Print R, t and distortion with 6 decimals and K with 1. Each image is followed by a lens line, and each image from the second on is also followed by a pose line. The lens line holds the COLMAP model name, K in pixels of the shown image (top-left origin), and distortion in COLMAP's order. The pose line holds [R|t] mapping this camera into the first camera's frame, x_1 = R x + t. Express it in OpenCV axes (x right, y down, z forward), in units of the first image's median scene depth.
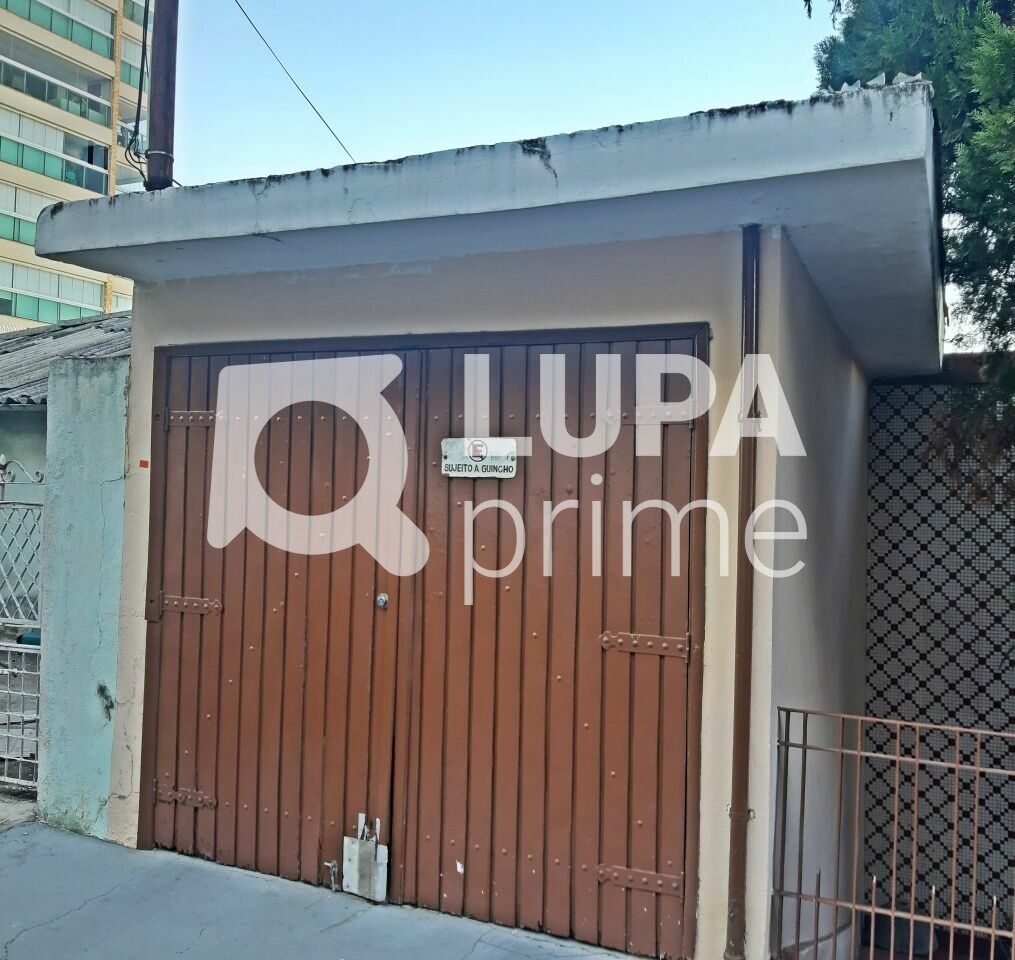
lens RADIAL K [[1006.9, 0, 506.6], [0, 1006.9, 479.2], [0, 0, 1]] dist [0.025885, 0.000000]
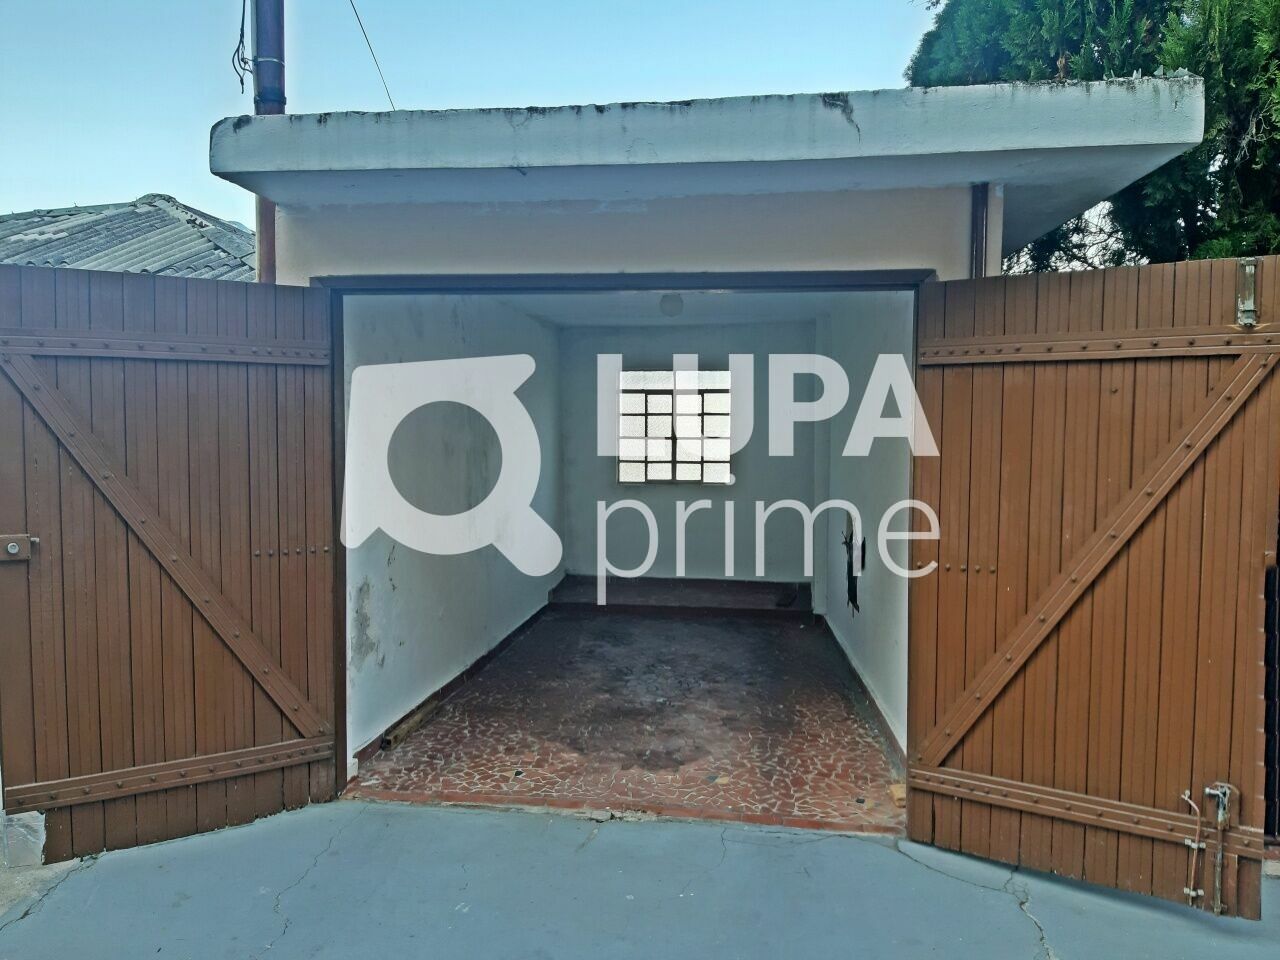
lens RADIAL K [[1017.6, 0, 633.1], [0, 1017.6, 479.0], [0, 0, 1]] dist [0.079853, -0.139203]
pose [[0.958377, -0.033865, 0.283490, -0.454030], [0.015293, 0.997604, 0.067470, -0.006388], [-0.285095, -0.060326, 0.956599, -0.001790]]
